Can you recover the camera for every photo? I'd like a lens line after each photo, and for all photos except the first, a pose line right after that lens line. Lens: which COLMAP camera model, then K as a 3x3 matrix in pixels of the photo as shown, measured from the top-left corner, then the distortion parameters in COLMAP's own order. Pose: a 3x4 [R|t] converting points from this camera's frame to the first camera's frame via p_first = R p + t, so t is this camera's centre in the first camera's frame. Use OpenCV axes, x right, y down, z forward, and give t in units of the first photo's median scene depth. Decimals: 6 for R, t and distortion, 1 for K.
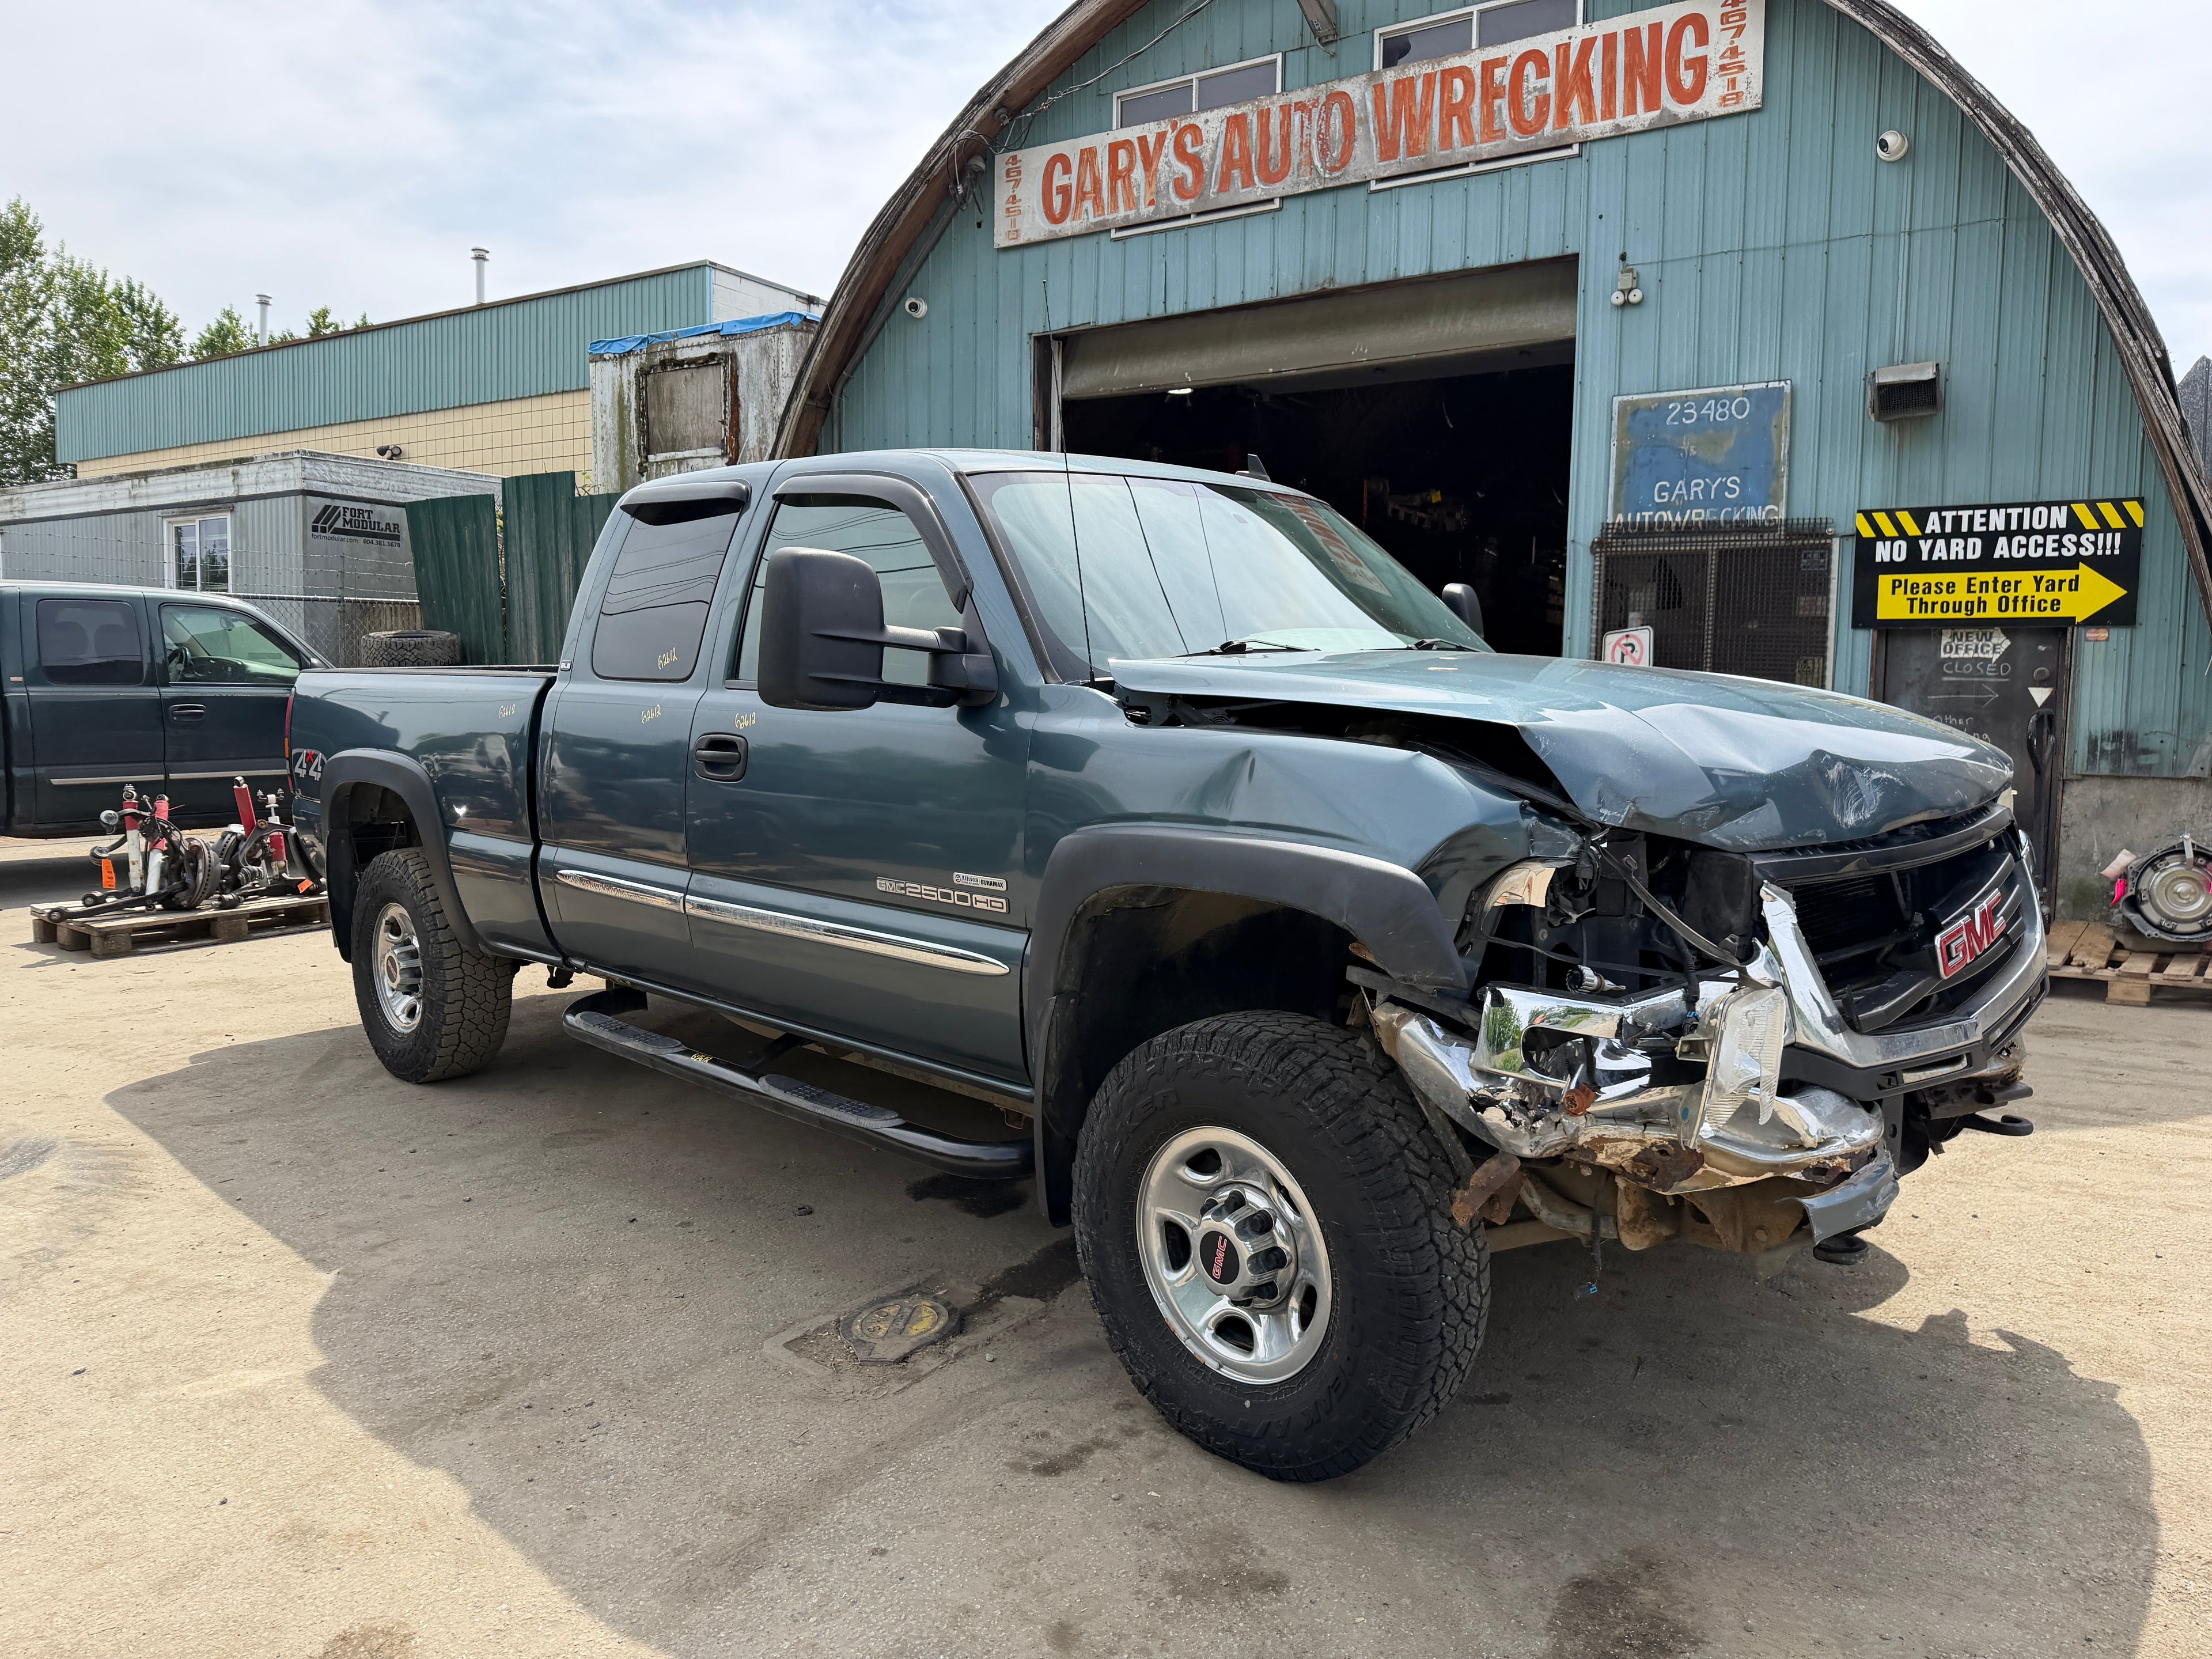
lens RADIAL K [[1556.6, 0, 1111.6], [0, 1556.6, 800.7], [0, 0, 1]] dist [0.041303, -0.052265]
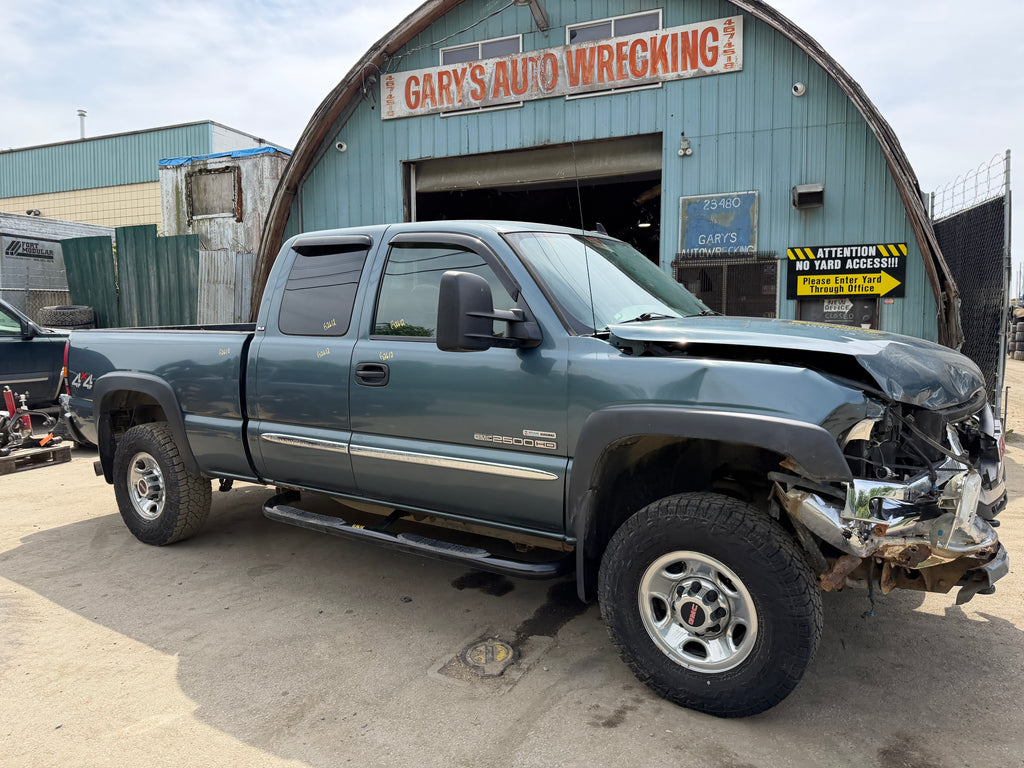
lens RADIAL K [[720.6, 0, 513.1], [0, 720.6, 372.7], [0, 0, 1]] dist [0.041303, -0.052265]
pose [[0.983951, -0.027545, 0.176299, -0.112167], [0.028796, 0.999575, -0.004537, -0.009982], [-0.176099, 0.009541, 0.984326, 0.032321]]
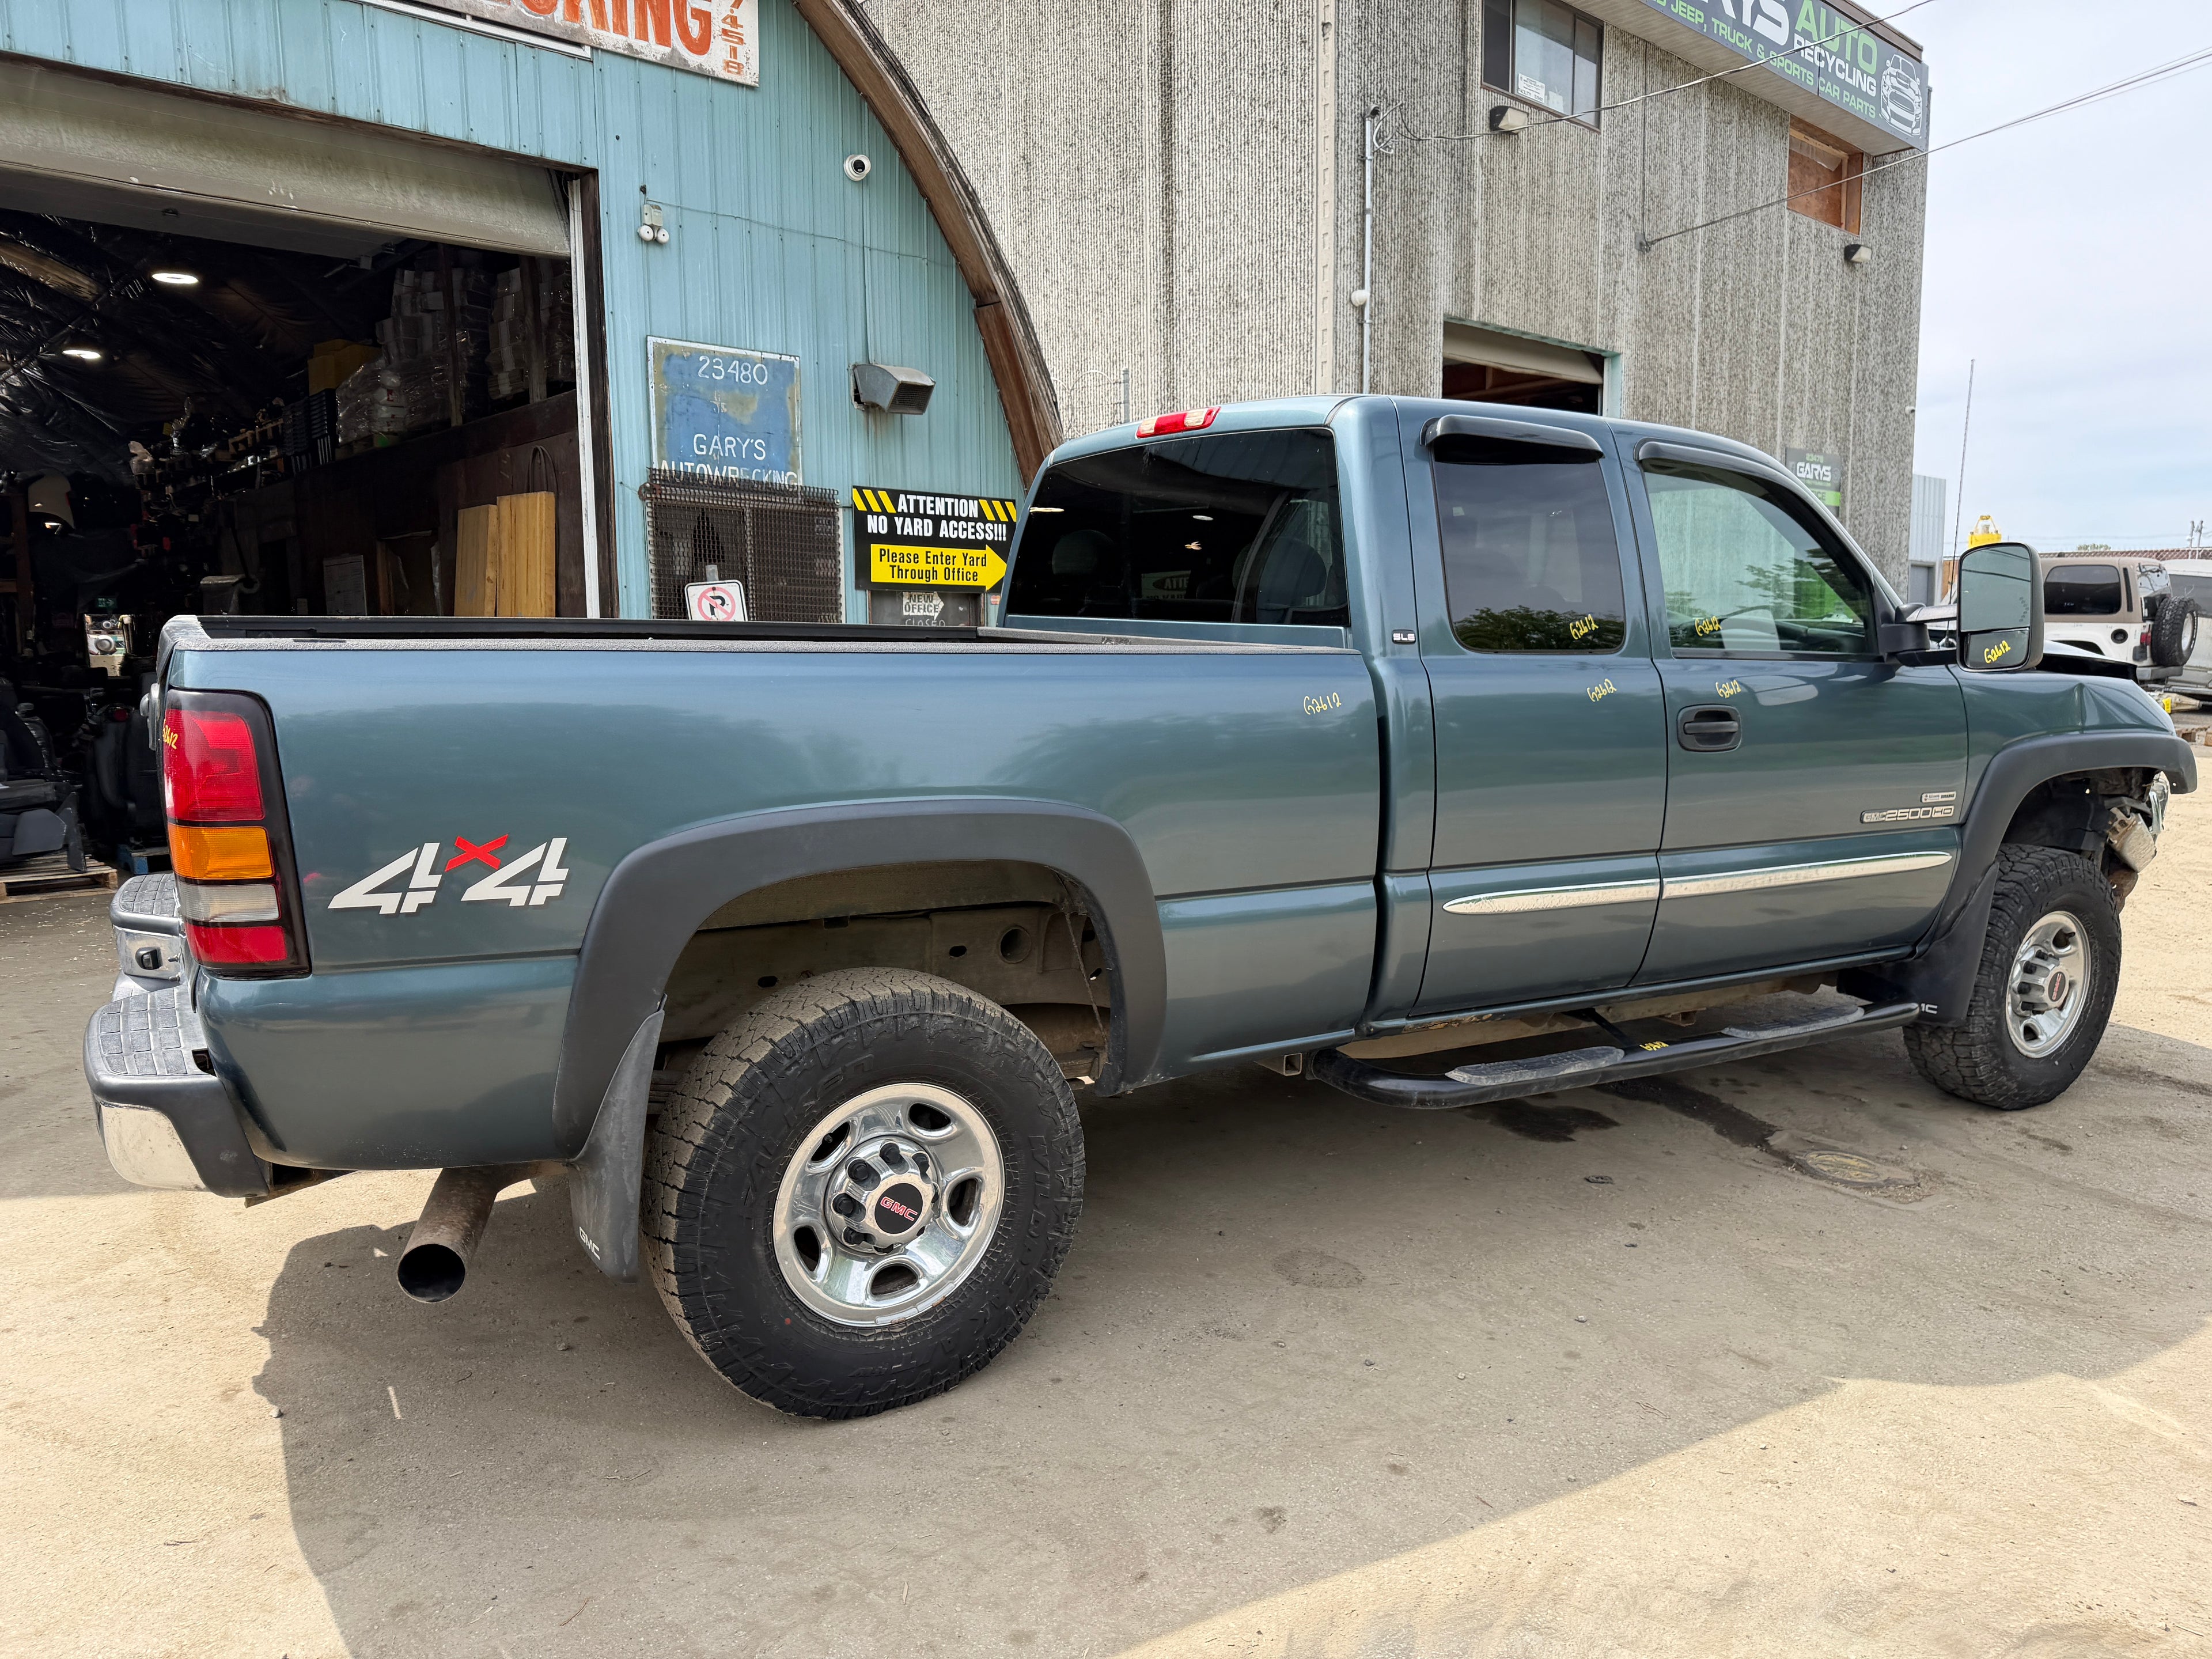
lens RADIAL K [[1556.6, 0, 1118.3], [0, 1556.6, 838.0], [0, 0, 1]] dist [0.041303, -0.052265]
pose [[0.257733, -0.133289, 0.956979, -0.623140], [0.074405, 0.990236, 0.117882, -0.049822], [-0.963347, 0.040822, 0.265134, 0.525991]]
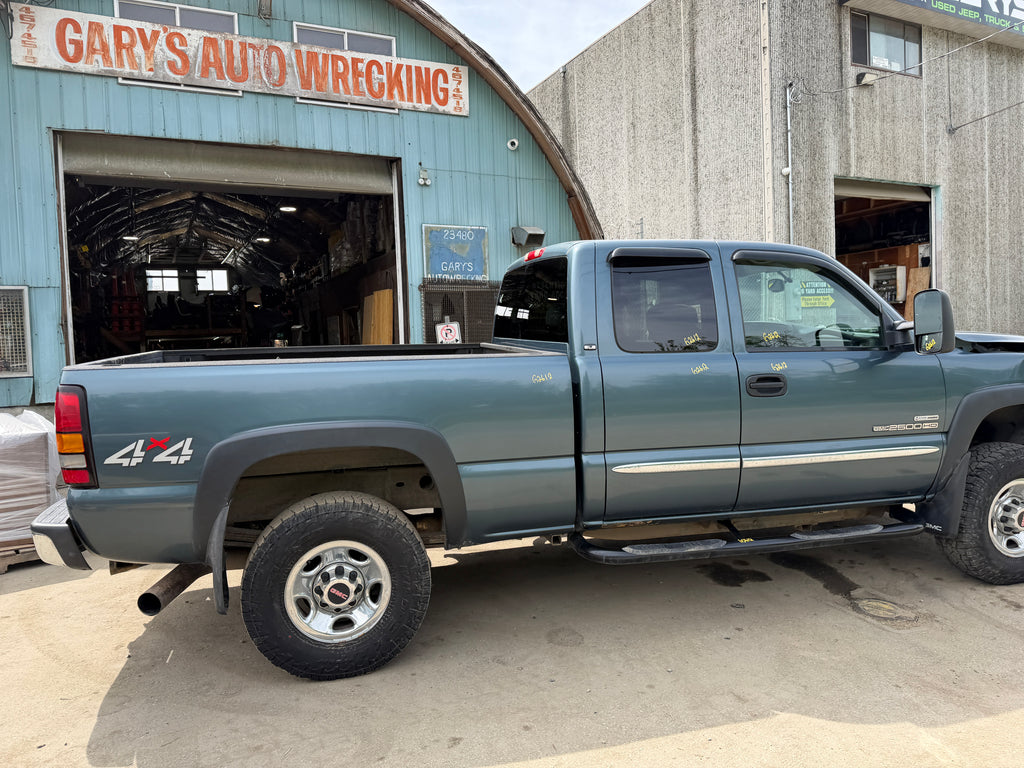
lens RADIAL K [[720.6, 0, 516.6], [0, 720.6, 376.0], [0, 0, 1]] dist [0.041303, -0.052265]
pose [[0.516585, -0.068778, 0.853469, -0.586871], [0.099804, 0.994811, 0.019759, -0.044131], [-0.850399, 0.074973, 0.520769, 0.374762]]
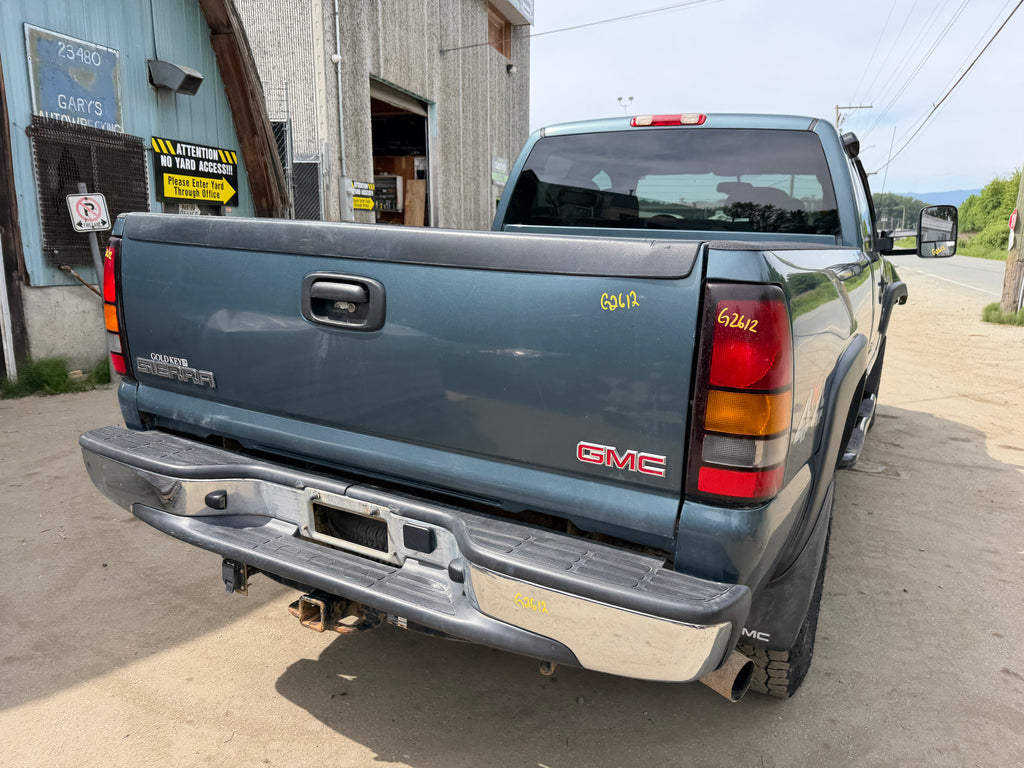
lens RADIAL K [[727.6, 0, 520.1], [0, 727.6, 382.4], [0, 0, 1]] dist [0.016600, -0.023262]
pose [[-0.276115, -0.201210, 0.939827, -0.534714], [0.052030, 0.973278, 0.223658, -0.072274], [-0.959715, 0.110655, -0.258268, 0.851664]]
